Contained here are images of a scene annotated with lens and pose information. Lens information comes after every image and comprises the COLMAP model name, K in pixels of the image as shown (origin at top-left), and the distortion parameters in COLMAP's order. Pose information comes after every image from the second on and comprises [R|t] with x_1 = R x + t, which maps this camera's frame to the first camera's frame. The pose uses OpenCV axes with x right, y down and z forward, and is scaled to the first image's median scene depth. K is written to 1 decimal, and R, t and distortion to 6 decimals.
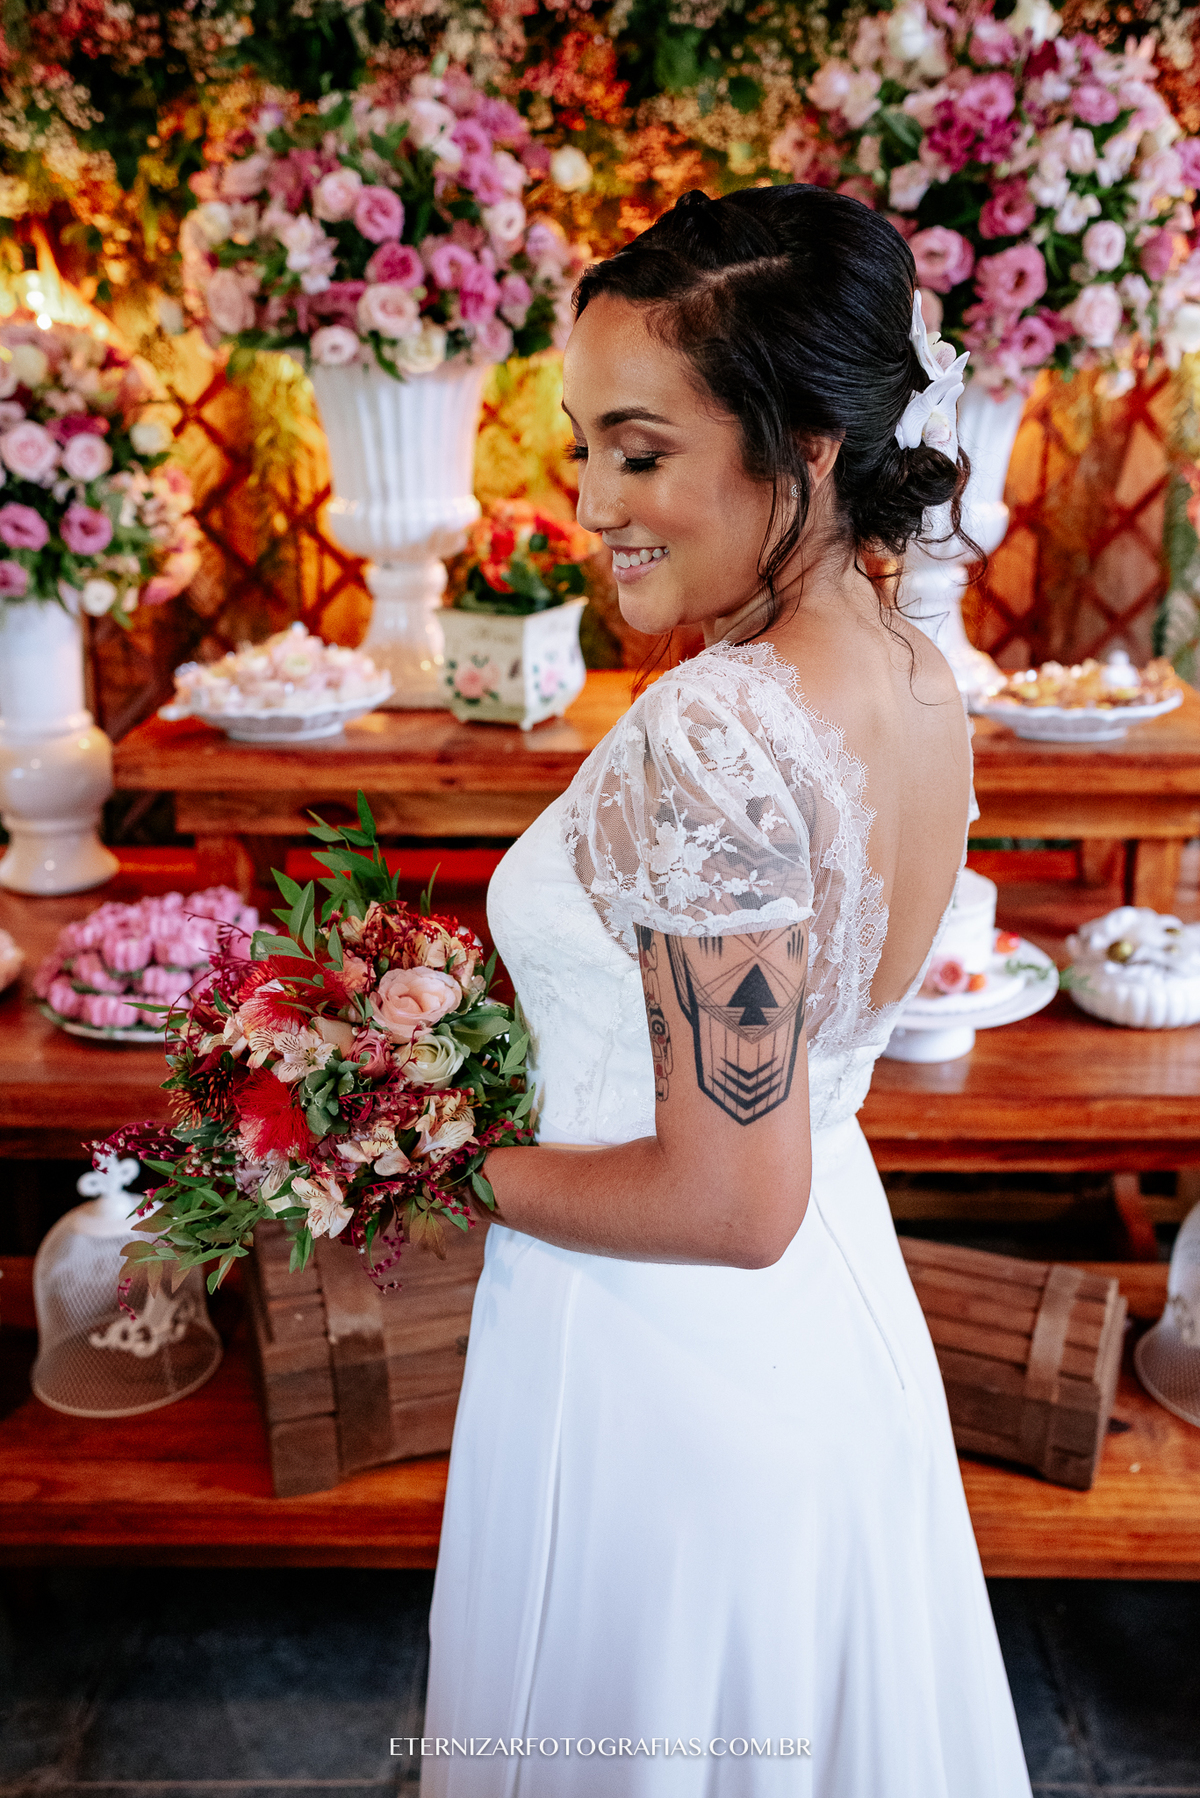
lens RADIAL K [[1677.0, 0, 616.5], [0, 1677.0, 899.3], [0, 0, 1]] dist [0.012950, 0.073325]
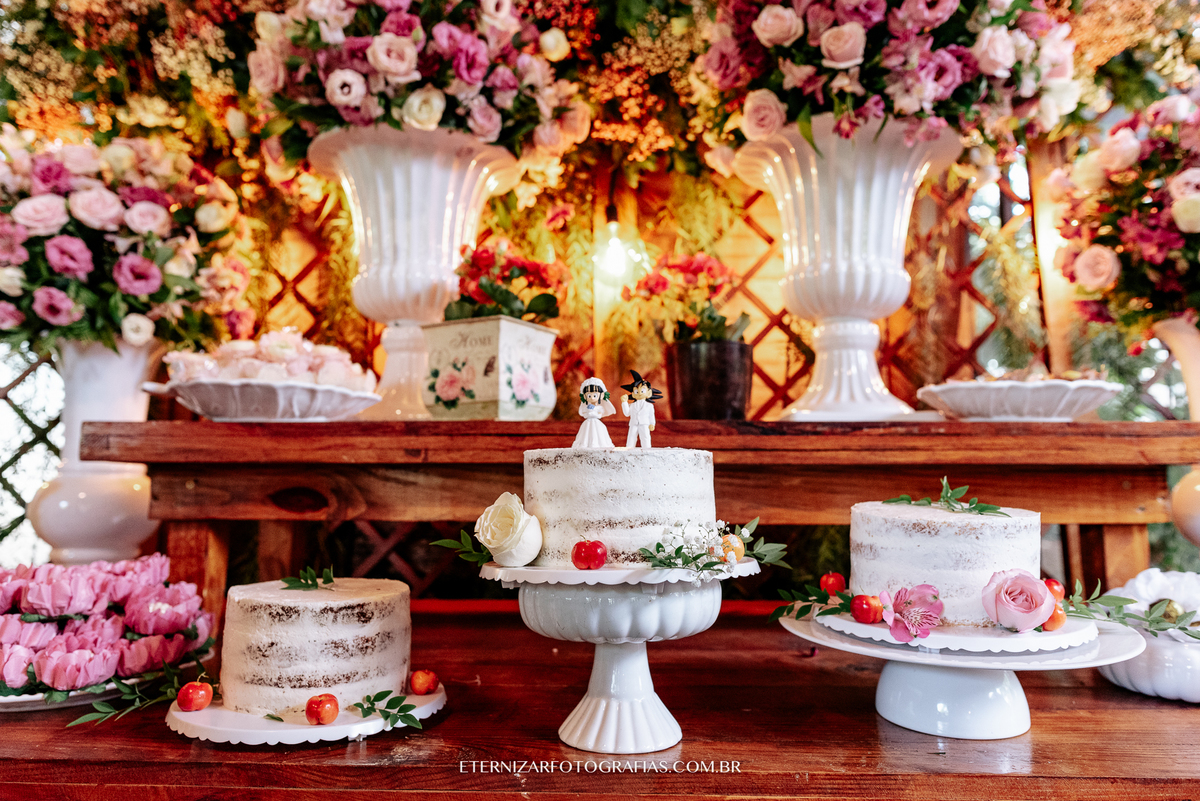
lens RADIAL K [[995.0, 0, 596.1], [0, 995.0, 273.6], [0, 0, 1]] dist [-0.004514, -0.004407]
pose [[0.999995, 0.003166, -0.000144, 0.006900], [-0.002949, 0.913161, -0.407588, 0.061925], [-0.001159, 0.407586, 0.913166, 0.356992]]
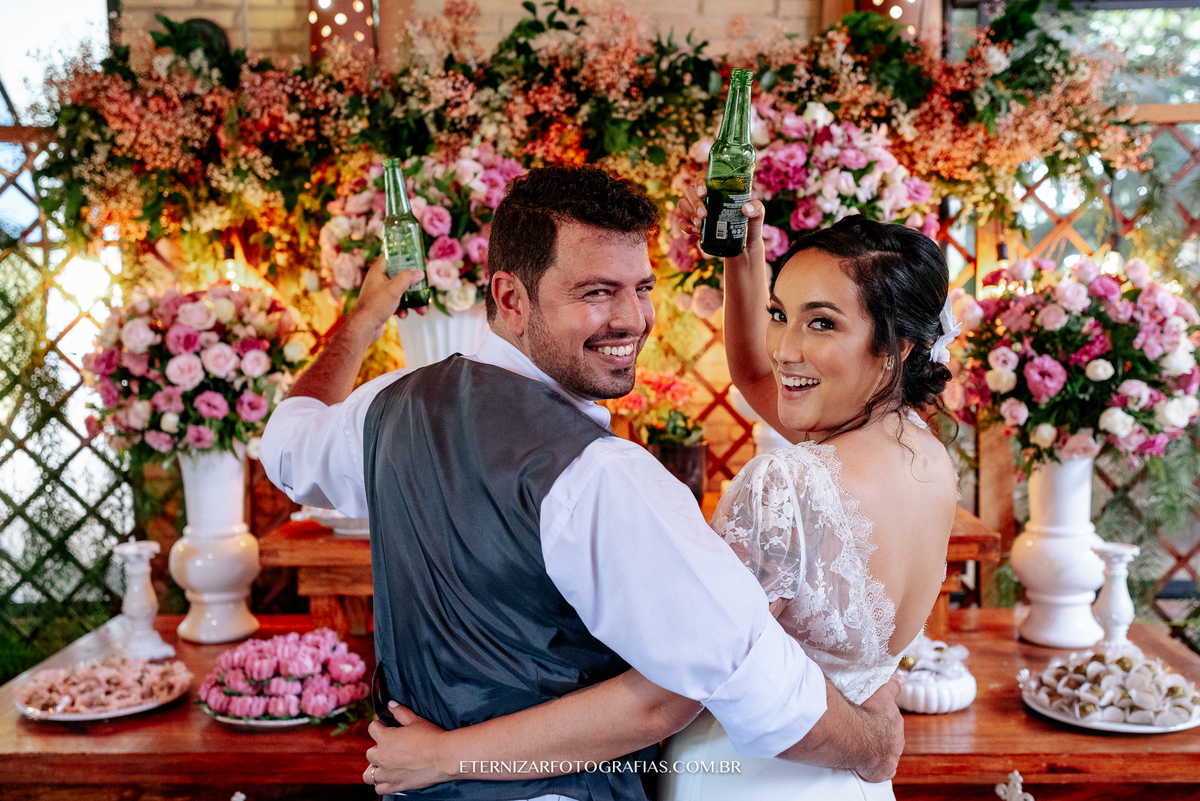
lens RADIAL K [[1119.3, 0, 600.0], [0, 1119.3, 400.5], [0, 0, 1]] dist [0.012950, 0.073325]
pose [[0.999936, -0.011204, 0.001784, 0.015851], [0.011314, 0.973242, -0.229502, 0.024361], [0.000835, 0.229507, 0.973307, -0.045375]]
